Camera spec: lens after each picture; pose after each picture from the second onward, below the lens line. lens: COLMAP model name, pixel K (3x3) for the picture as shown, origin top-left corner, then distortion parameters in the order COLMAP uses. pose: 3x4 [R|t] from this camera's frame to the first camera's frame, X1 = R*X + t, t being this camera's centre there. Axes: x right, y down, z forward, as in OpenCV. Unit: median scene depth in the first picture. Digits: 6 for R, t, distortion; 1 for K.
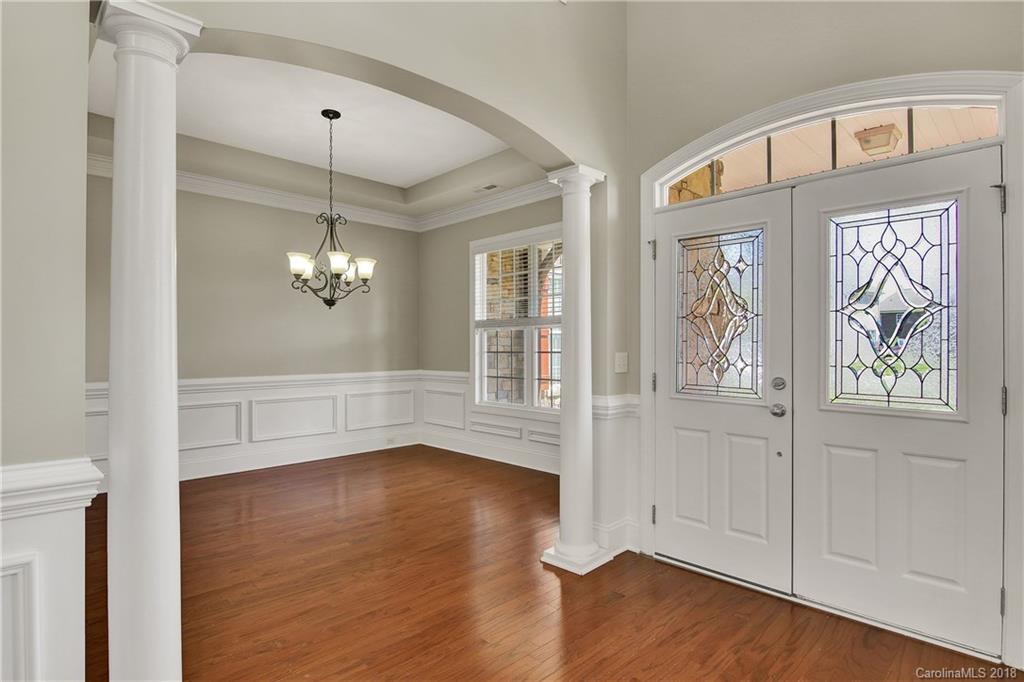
lens RADIAL K [[538.6, 0, 512.3], [0, 538.6, 346.3], [0, 0, 1]] dist [-0.004049, -0.001695]
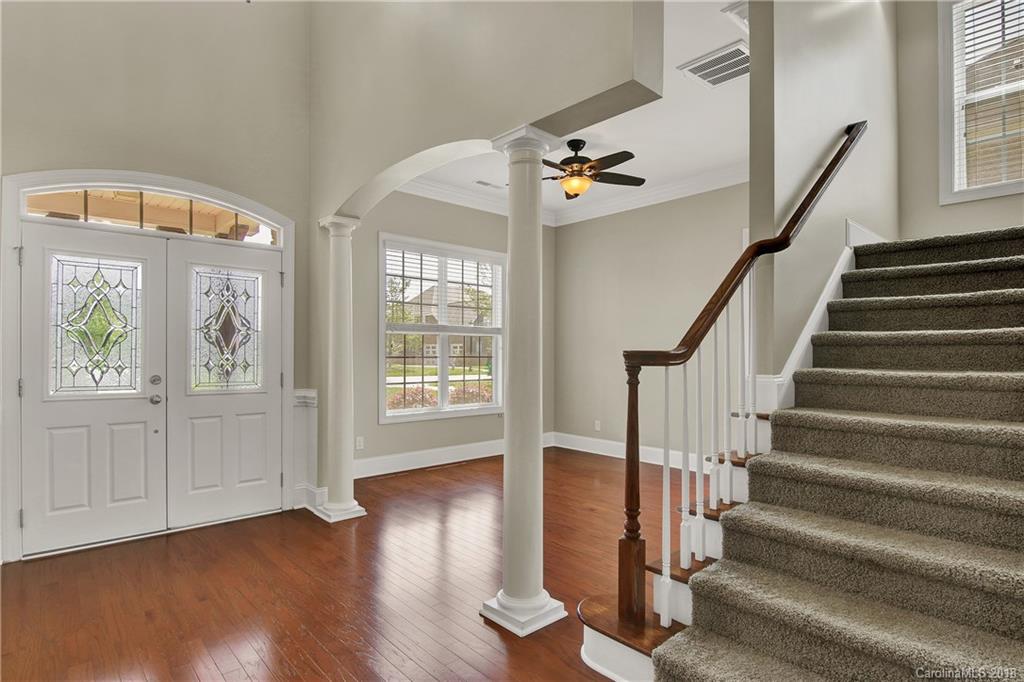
lens RADIAL K [[538.6, 0, 512.3], [0, 538.6, 346.3], [0, 0, 1]] dist [-0.004049, -0.001695]
pose [[0.039391, 0.000445, 0.999224, -0.807857], [-0.012166, 0.999926, 0.000035, -0.025817], [-0.999150, -0.012158, 0.039394, 0.046272]]
